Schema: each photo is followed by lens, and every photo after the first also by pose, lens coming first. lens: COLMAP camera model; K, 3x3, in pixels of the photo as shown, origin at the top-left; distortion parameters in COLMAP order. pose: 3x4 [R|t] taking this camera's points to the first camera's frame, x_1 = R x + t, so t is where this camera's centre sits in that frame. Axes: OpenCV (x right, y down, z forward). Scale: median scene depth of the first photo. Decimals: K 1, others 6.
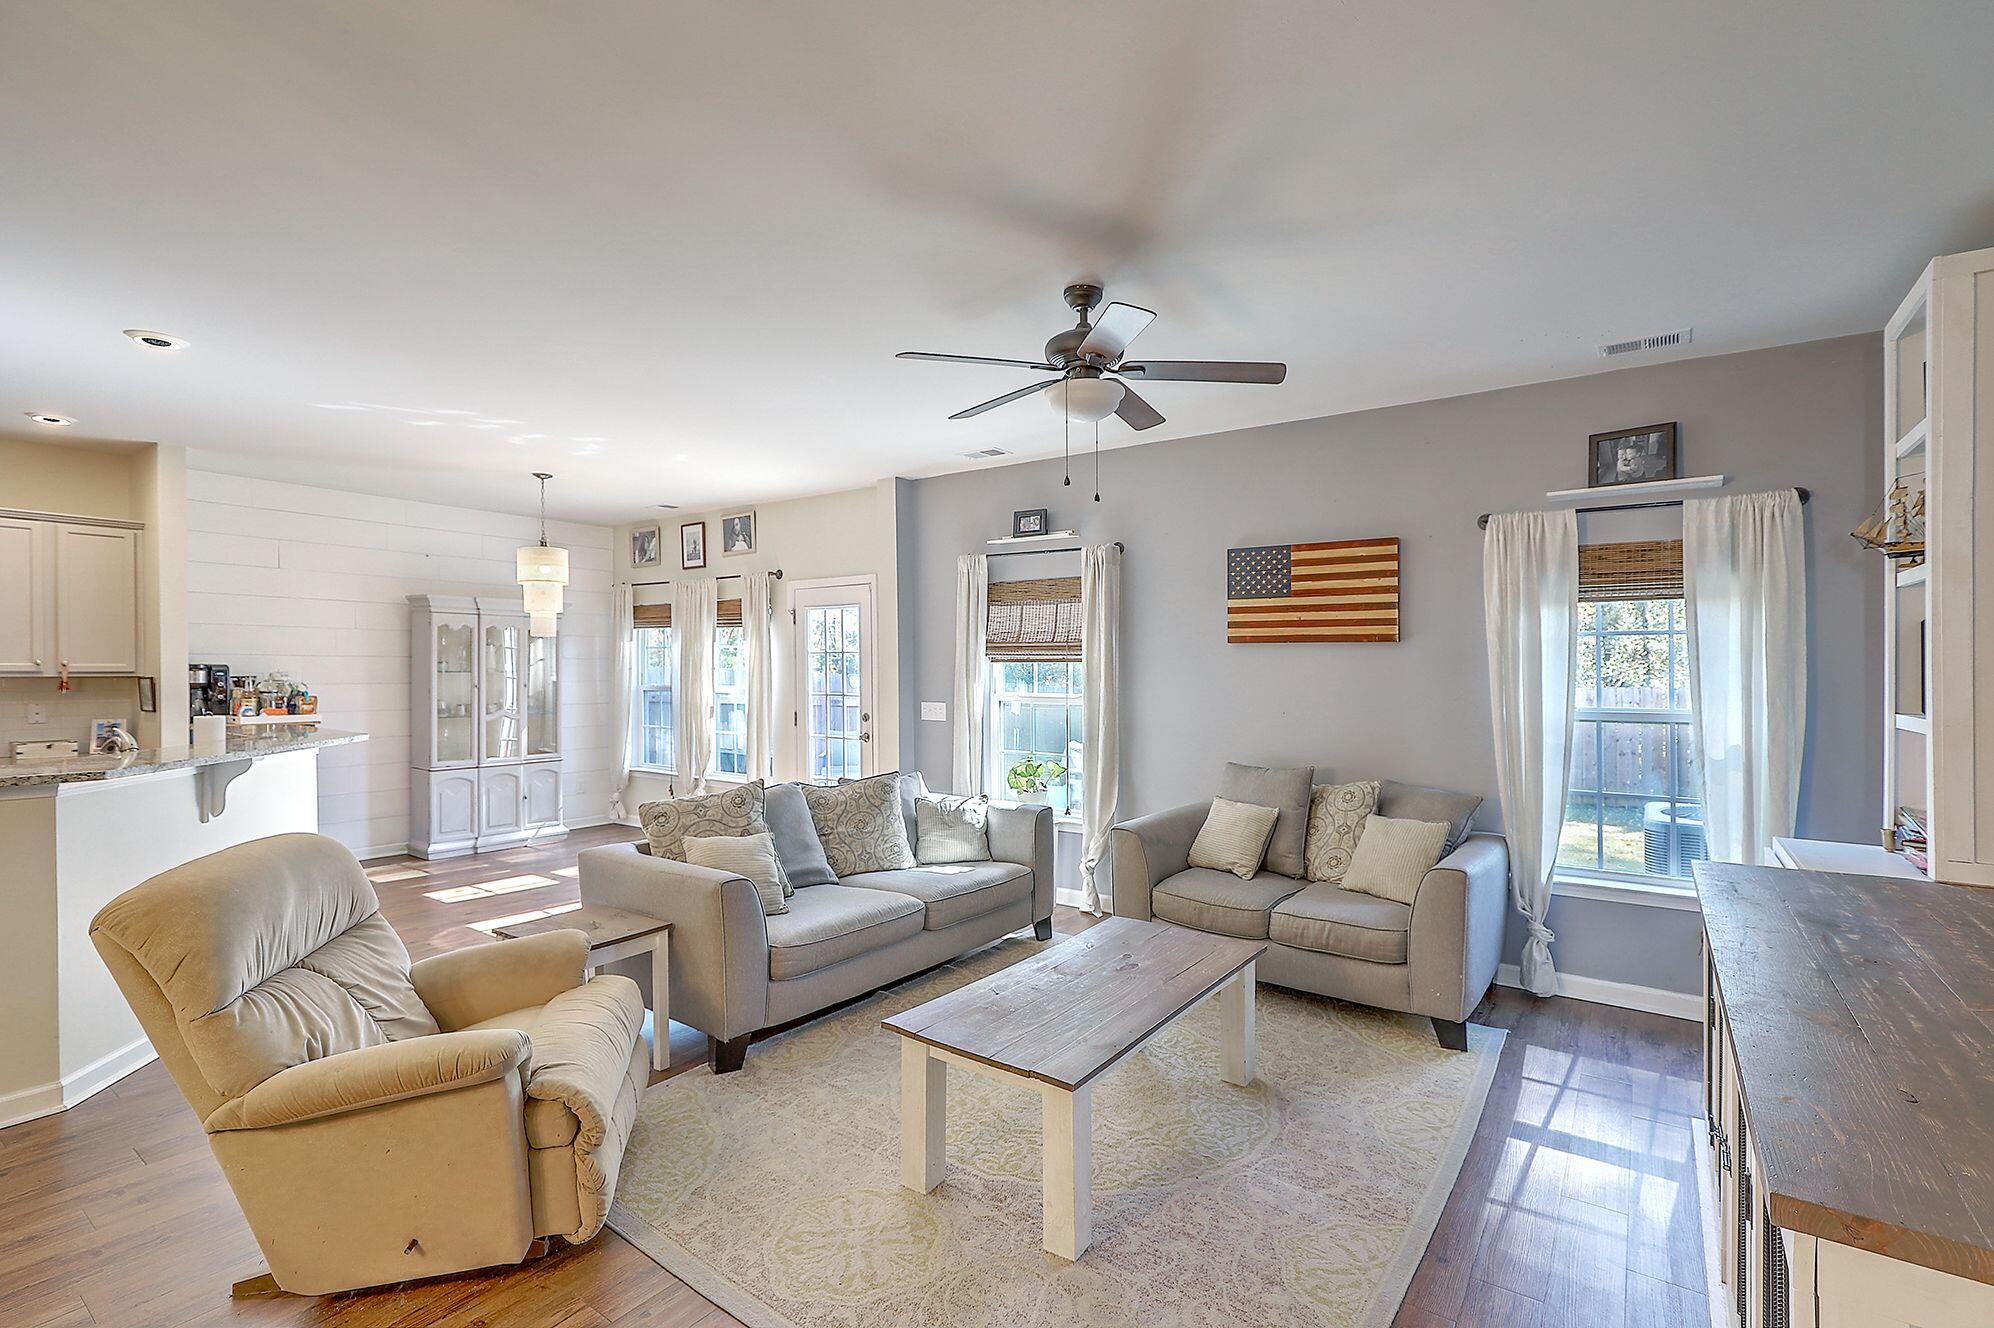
lens RADIAL K [[896.6, 0, 1021.4], [0, 896.6, 682.7], [0, 0, 1]] dist [-0.003457, 0.001252]
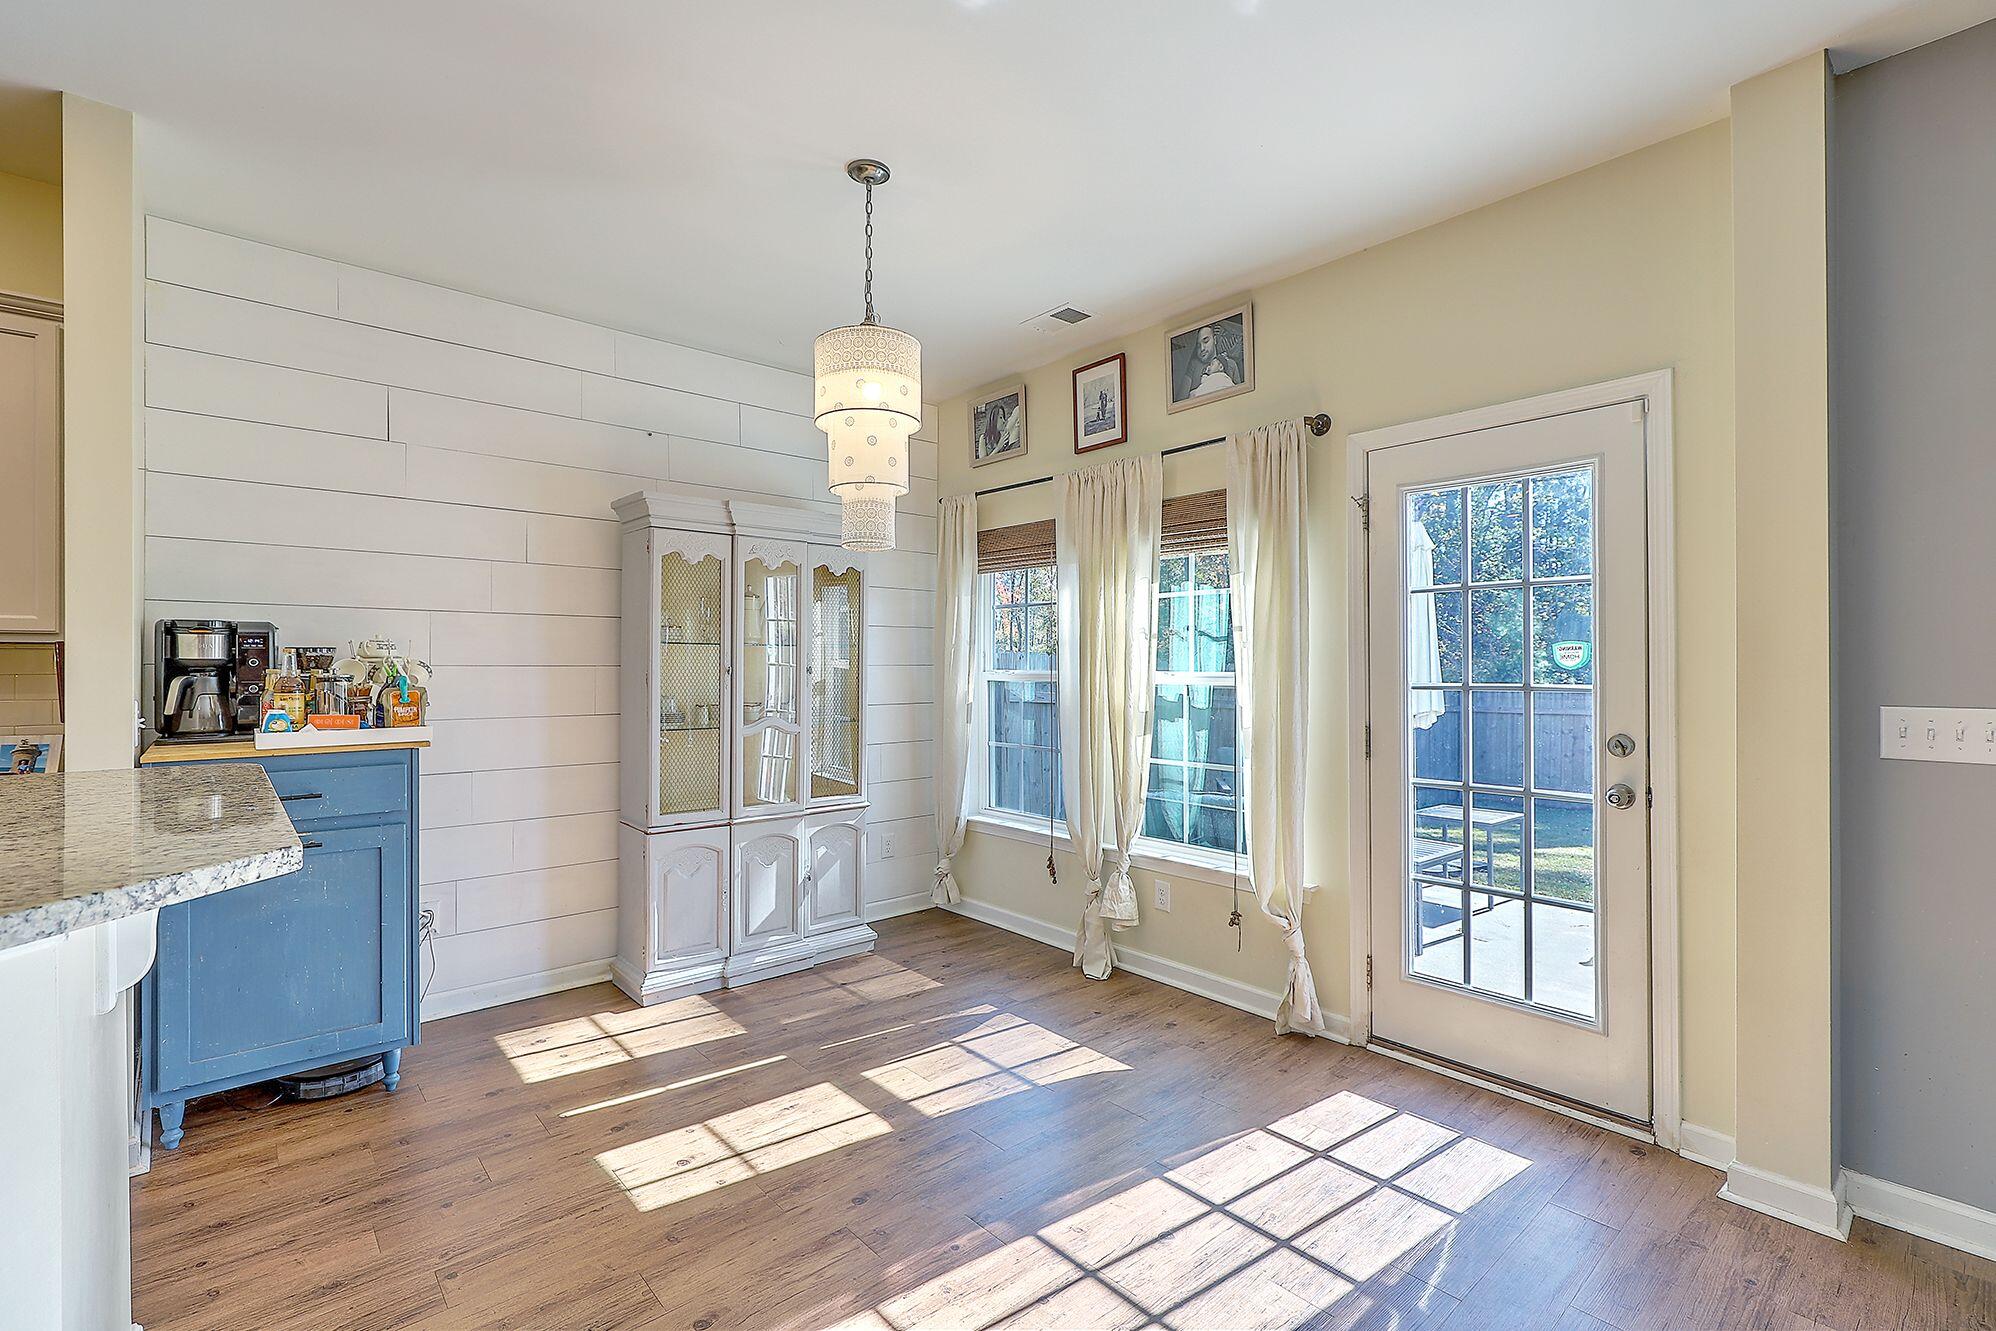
lens RADIAL K [[897.5, 0, 1017.7], [0, 897.5, 663.5], [0, 0, 1]] dist [-0.003457, 0.001252]
pose [[0.971973, -0.005587, -0.235026, -0.372992], [0.001186, 0.999821, -0.018865, 0.011405], [0.235089, 0.018057, 0.971806, 0.617138]]
